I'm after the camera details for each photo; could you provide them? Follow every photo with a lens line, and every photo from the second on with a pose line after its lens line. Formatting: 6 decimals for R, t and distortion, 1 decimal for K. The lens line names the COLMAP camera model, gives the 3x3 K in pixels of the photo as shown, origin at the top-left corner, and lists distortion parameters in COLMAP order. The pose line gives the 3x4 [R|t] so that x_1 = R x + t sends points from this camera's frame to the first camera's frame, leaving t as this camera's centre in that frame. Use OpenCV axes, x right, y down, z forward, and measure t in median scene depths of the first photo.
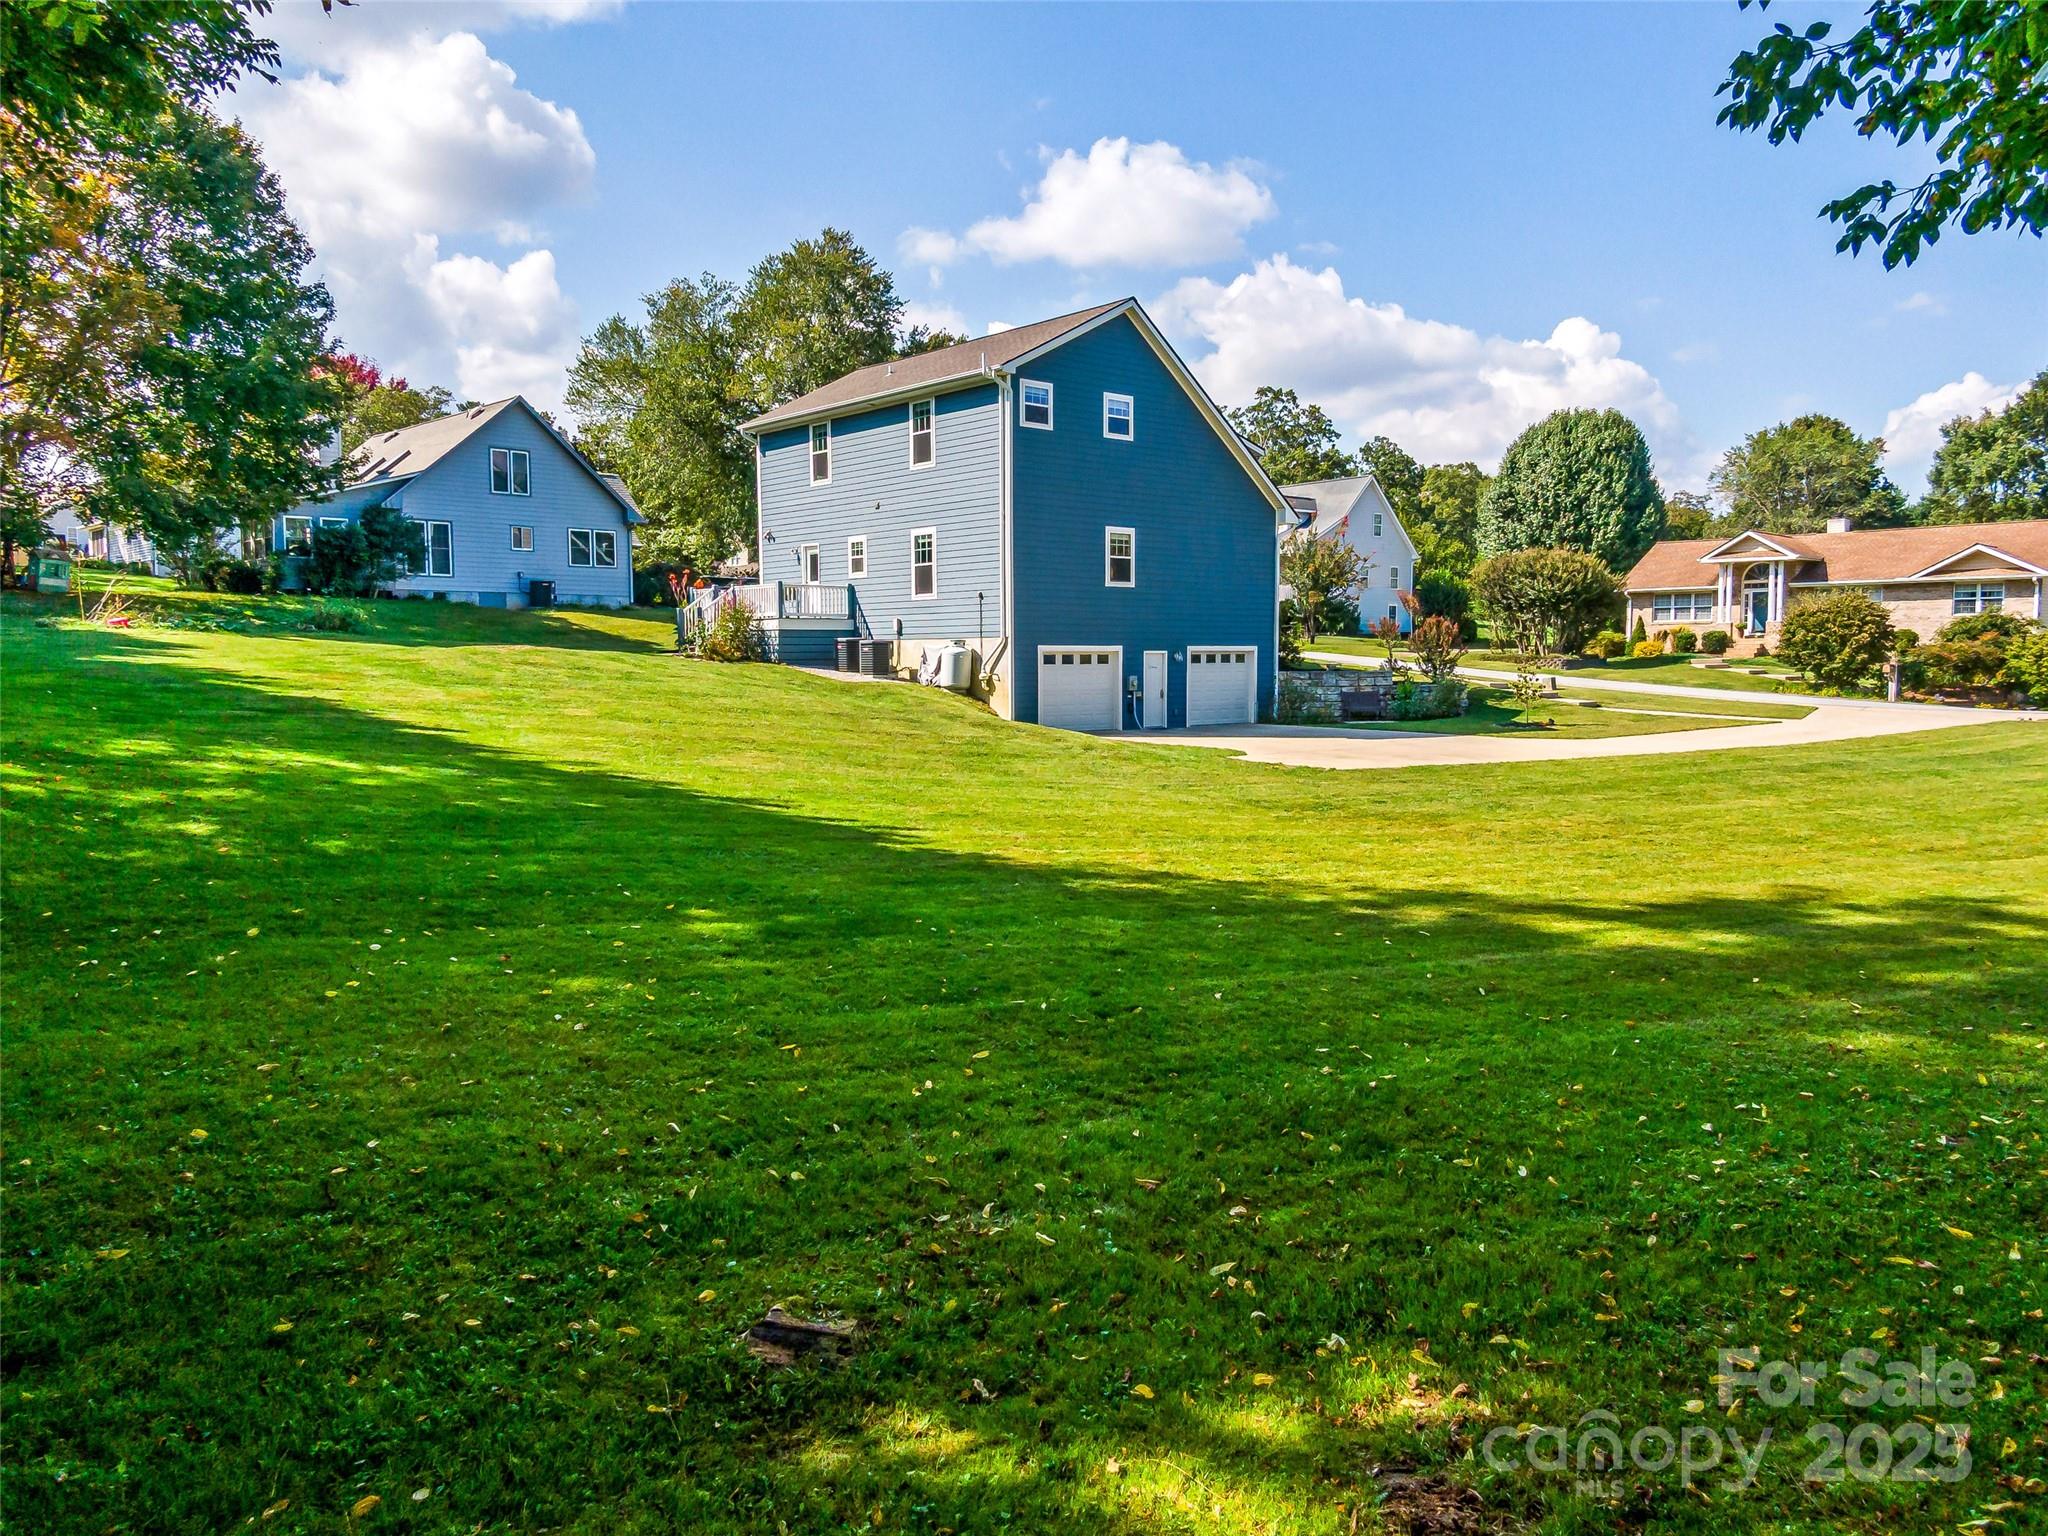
lens RADIAL K [[1457.5, 0, 1024.0], [0, 1457.5, 768.0], [0, 0, 1]] dist [0.006166, -0.005345]
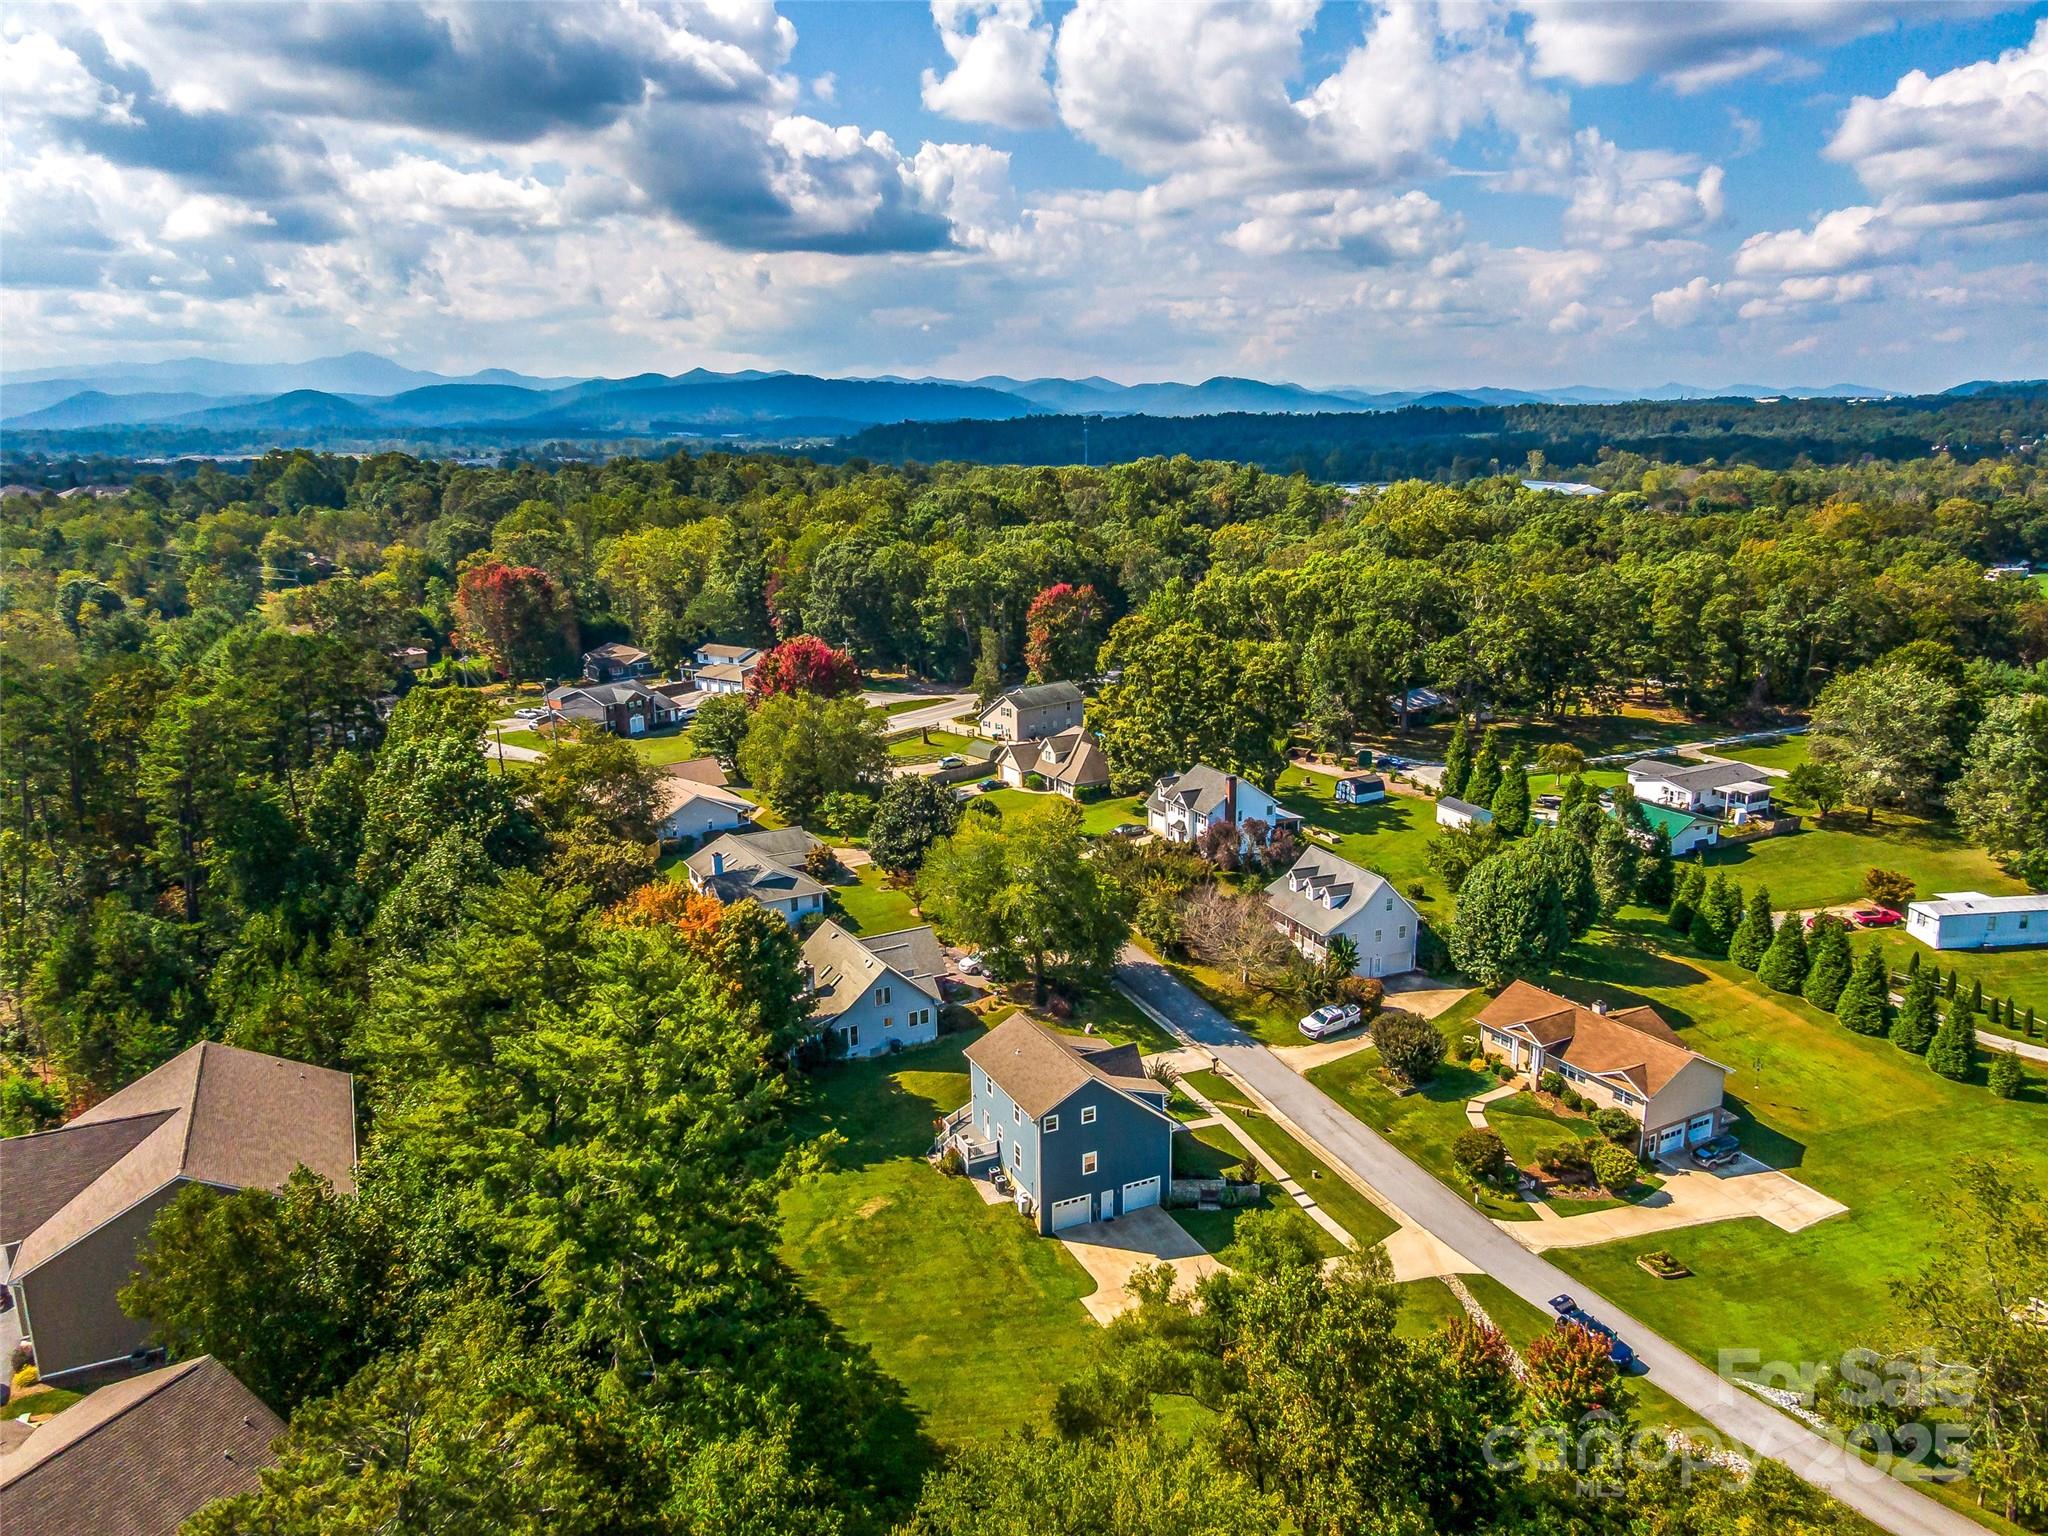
lens RADIAL K [[1457.5, 0, 1024.0], [0, 1457.5, 768.0], [0, 0, 1]] dist [0.006166, -0.005345]
pose [[0.958633, 0.061126, -0.278003, 0.619993], [-0.010622, 0.983672, 0.179656, -1.277761], [0.284446, -0.169271, 0.943630, -1.347763]]
